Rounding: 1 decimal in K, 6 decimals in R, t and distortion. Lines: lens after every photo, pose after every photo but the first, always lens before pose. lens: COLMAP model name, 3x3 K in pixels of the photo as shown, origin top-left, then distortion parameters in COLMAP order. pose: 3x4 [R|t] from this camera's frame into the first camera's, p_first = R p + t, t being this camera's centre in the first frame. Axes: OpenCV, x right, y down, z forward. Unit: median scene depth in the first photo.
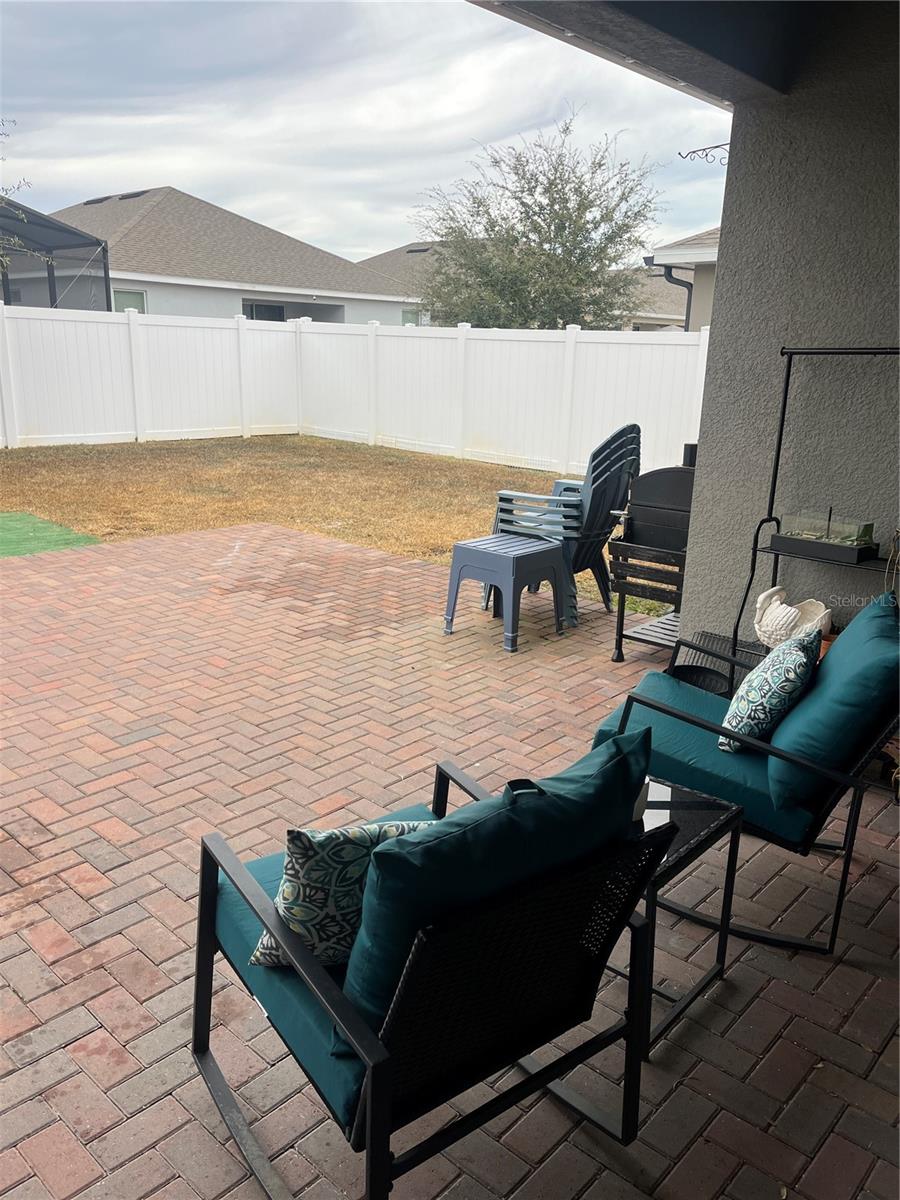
lens RADIAL K [[906.3, 0, 447.8], [0, 906.3, 602.7], [0, 0, 1]] dist [0.062177, 0.004368]
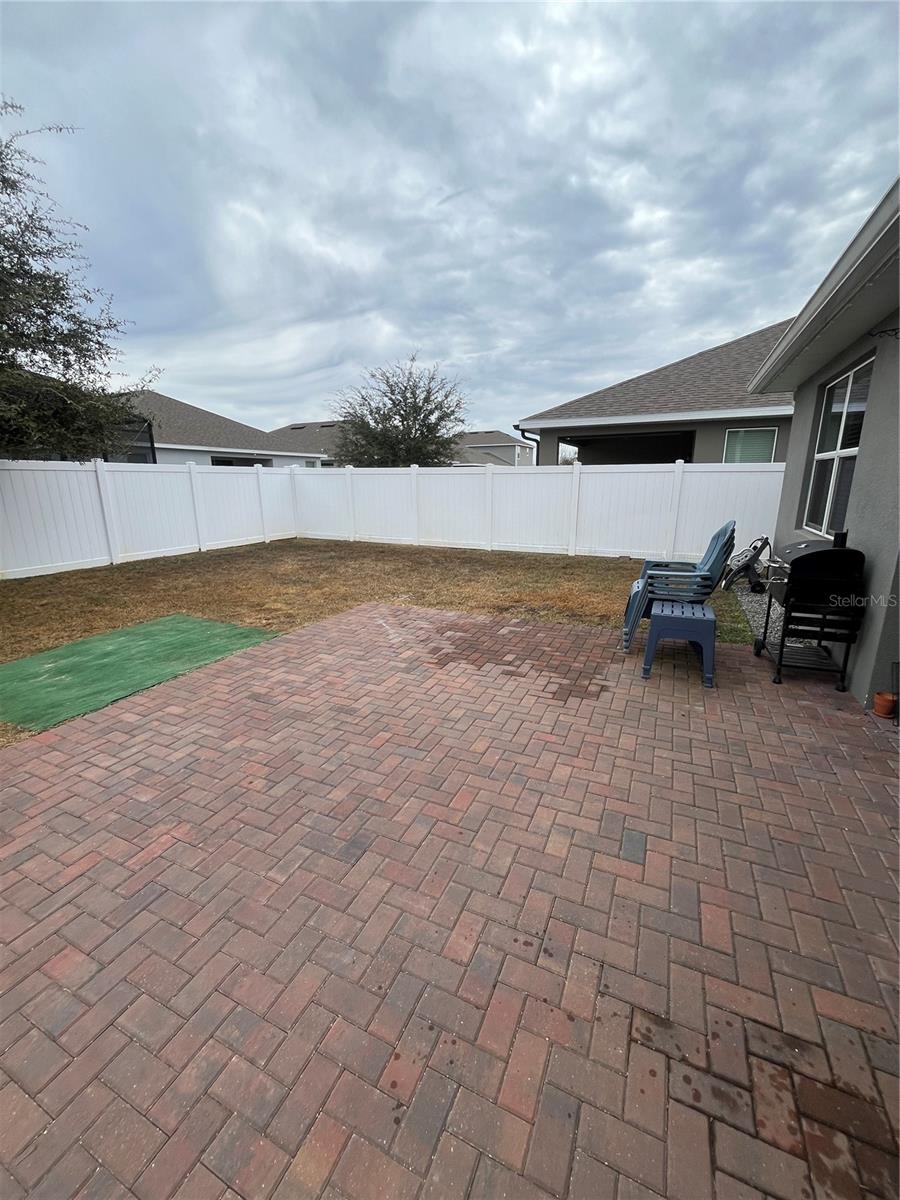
lens RADIAL K [[482.4, 0, 446.8], [0, 482.4, 600.3], [0, 0, 1]] dist [-0.004247, 0.000888]
pose [[0.952317, -0.106943, 0.285755, -0.387551], [0.114664, 0.993350, -0.010377, -0.088721], [-0.282745, 0.042648, 0.958247, 0.301724]]
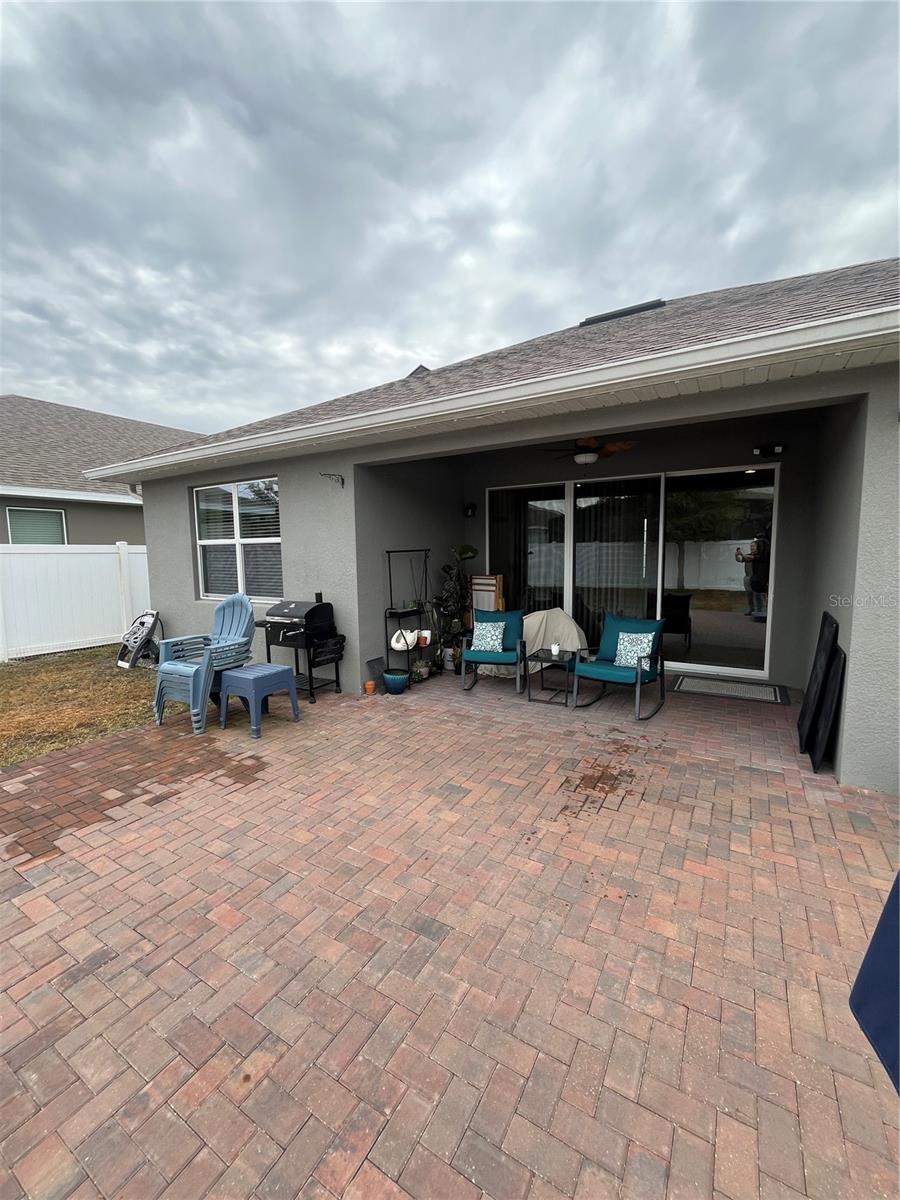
lens RADIAL K [[482.4, 0, 449.9], [0, 482.4, 599.4], [0, 0, 1]] dist [-0.004247, 0.000888]
pose [[-0.200518, -0.121659, 0.972107, -0.653630], [0.273820, 0.945755, 0.174843, -0.189734], [-0.940646, 0.301241, -0.156328, 0.605046]]
